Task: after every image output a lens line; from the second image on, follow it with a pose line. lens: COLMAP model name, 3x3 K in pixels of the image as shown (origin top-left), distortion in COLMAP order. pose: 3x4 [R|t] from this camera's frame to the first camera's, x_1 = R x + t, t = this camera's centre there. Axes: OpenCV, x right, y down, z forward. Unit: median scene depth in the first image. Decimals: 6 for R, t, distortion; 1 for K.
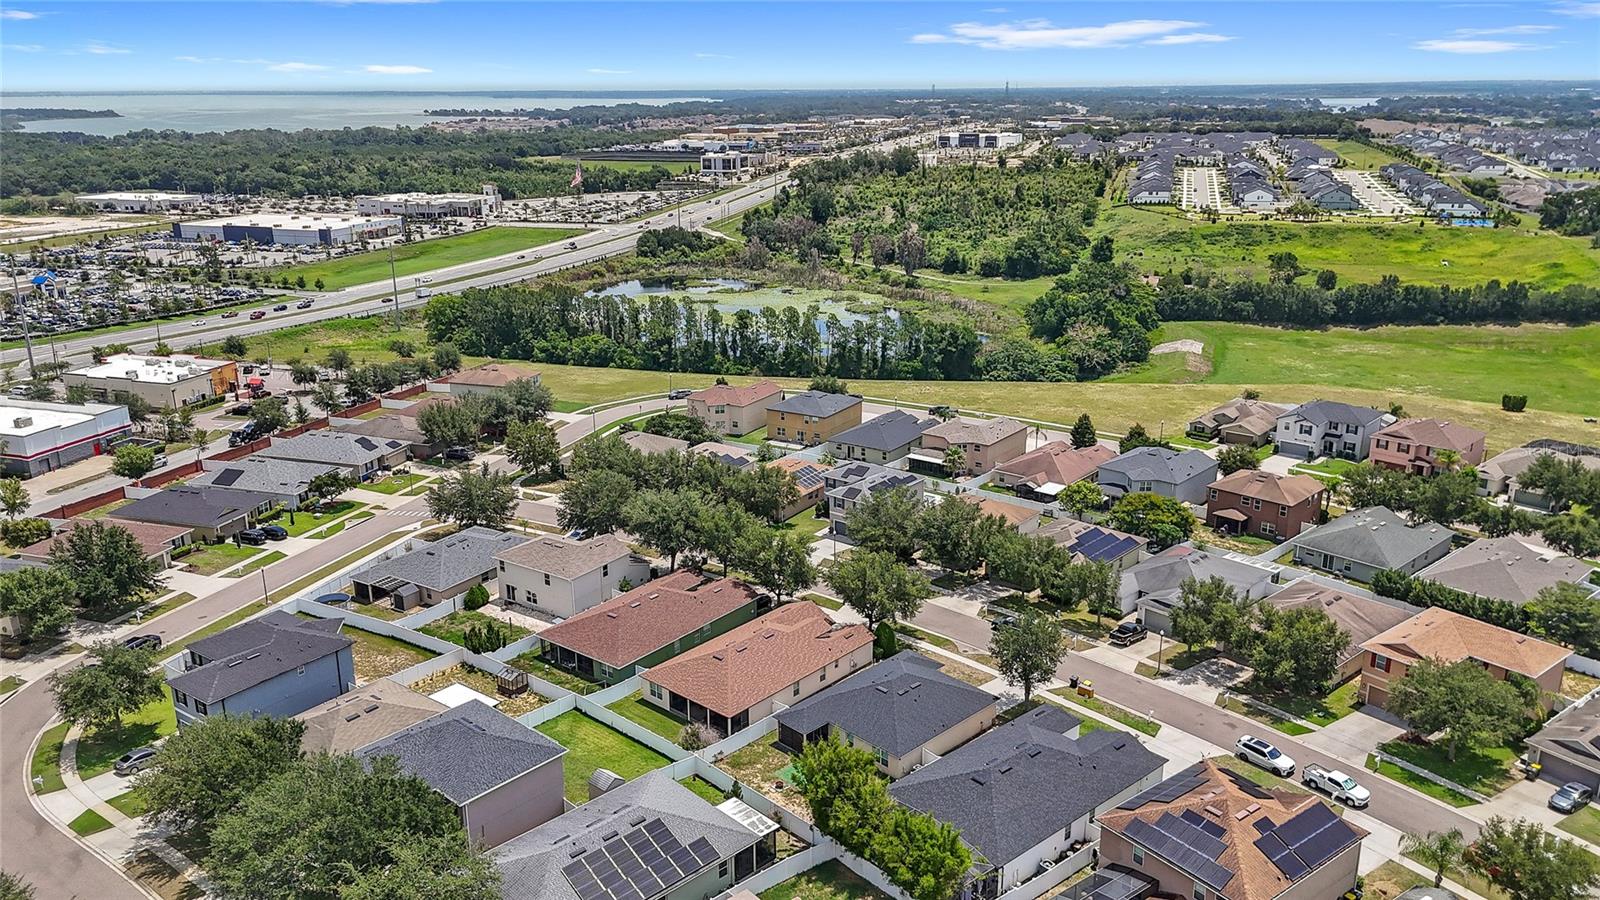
lens RADIAL K [[1173.9, 0, 803.0], [0, 1173.9, 459.3], [0, 0, 1]] dist [0.078948, -0.079688]
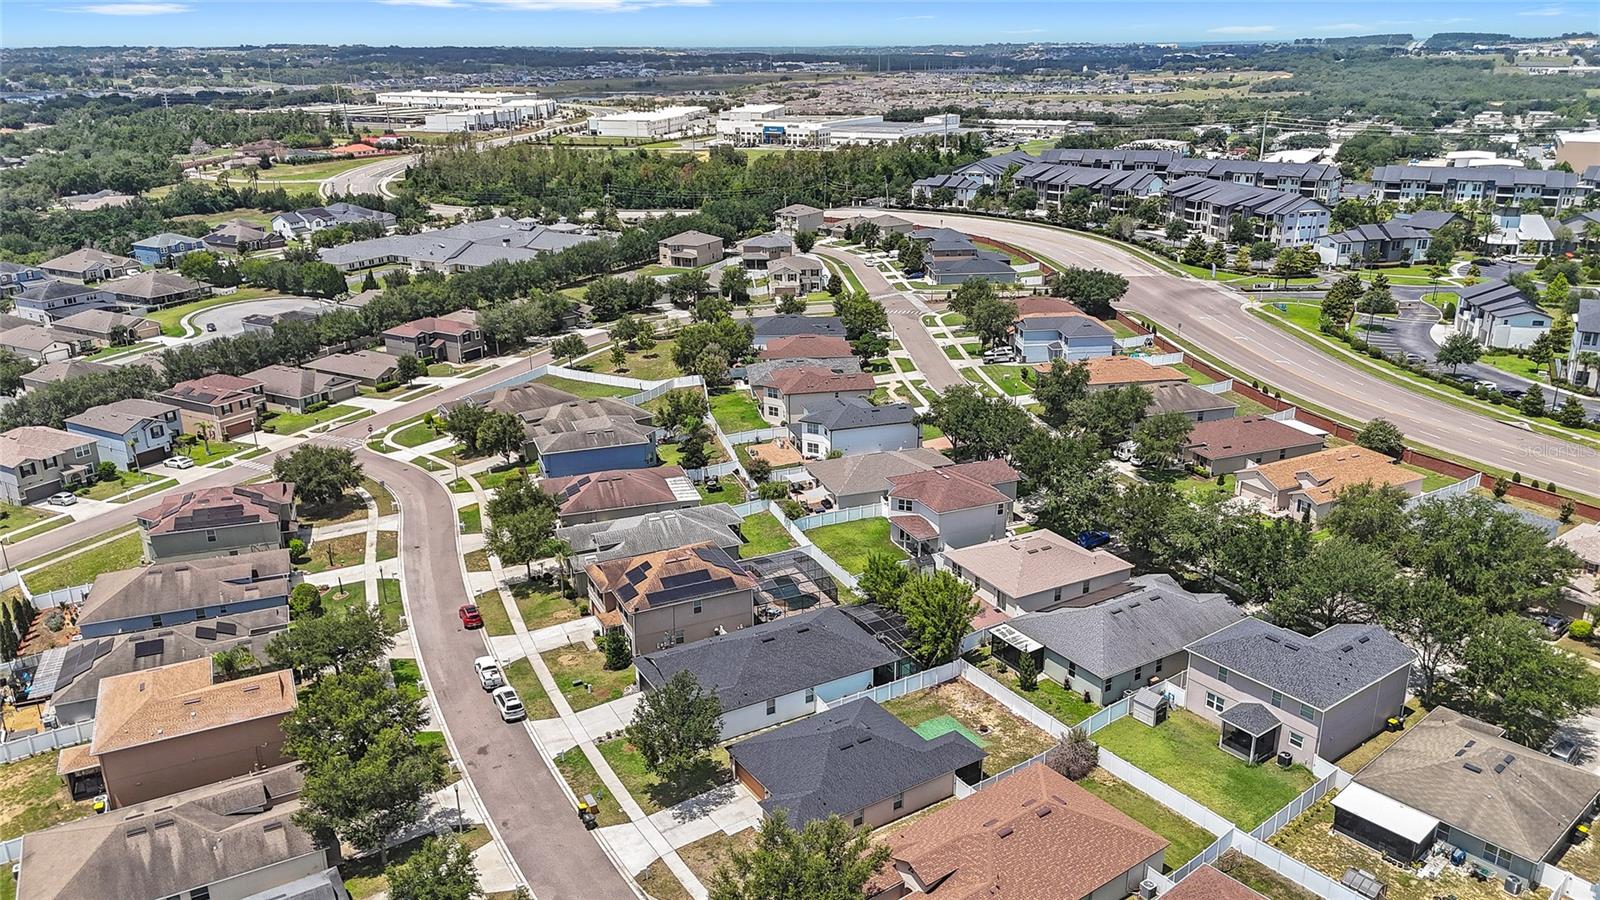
lens RADIAL K [[1173.9, 0, 800.5], [0, 1173.9, 443.4], [0, 0, 1]] dist [0.078948, -0.079688]
pose [[-0.979018, -0.052744, 0.196830, -0.024612], [0.073739, 0.808762, 0.583495, -0.247087], [-0.189965, 0.585766, -0.787903, 0.782050]]
